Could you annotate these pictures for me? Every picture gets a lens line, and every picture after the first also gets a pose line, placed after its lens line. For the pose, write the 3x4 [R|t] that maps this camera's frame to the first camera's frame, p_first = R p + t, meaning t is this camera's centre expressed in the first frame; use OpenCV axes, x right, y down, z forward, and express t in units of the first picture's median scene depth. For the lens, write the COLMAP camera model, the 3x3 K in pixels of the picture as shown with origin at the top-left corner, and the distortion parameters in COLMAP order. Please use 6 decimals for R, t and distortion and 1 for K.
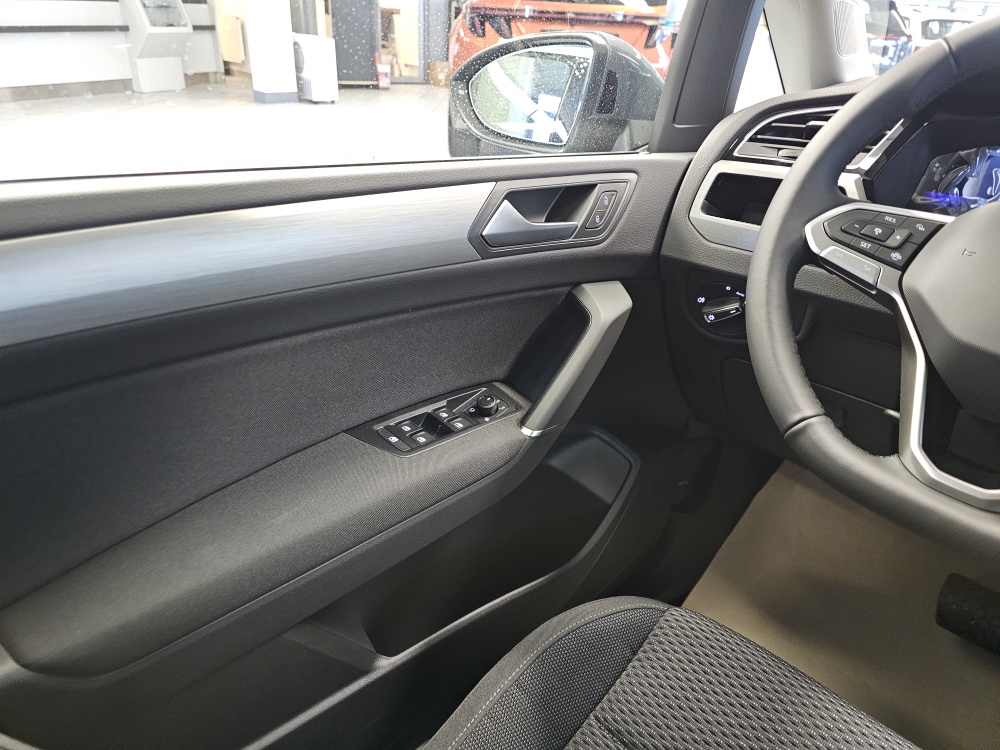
lens RADIAL K [[677.8, 0, 508.1], [0, 677.8, 368.8], [0, 0, 1]] dist [0.057620, -0.055473]
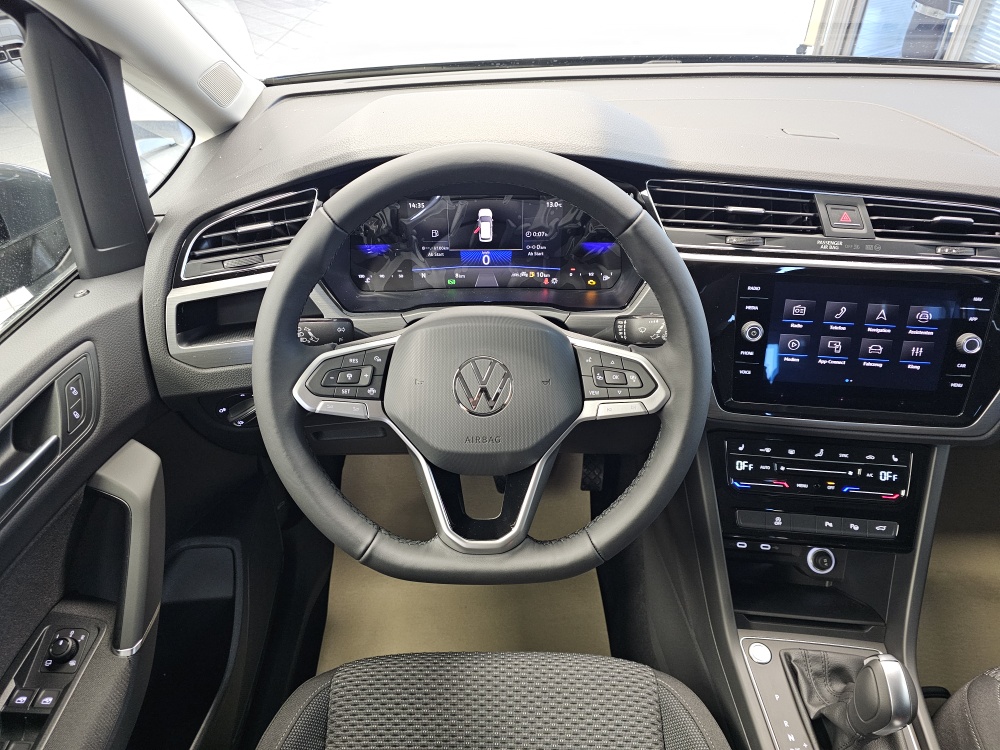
lens RADIAL K [[677.8, 0, 500.2], [0, 677.8, 366.9], [0, 0, 1]] dist [0.057620, -0.055473]
pose [[0.716192, -0.477263, 0.509204, 0.098883], [0.364616, 0.878005, 0.310100, -0.347612], [-0.595083, -0.036427, 0.802838, -0.065263]]
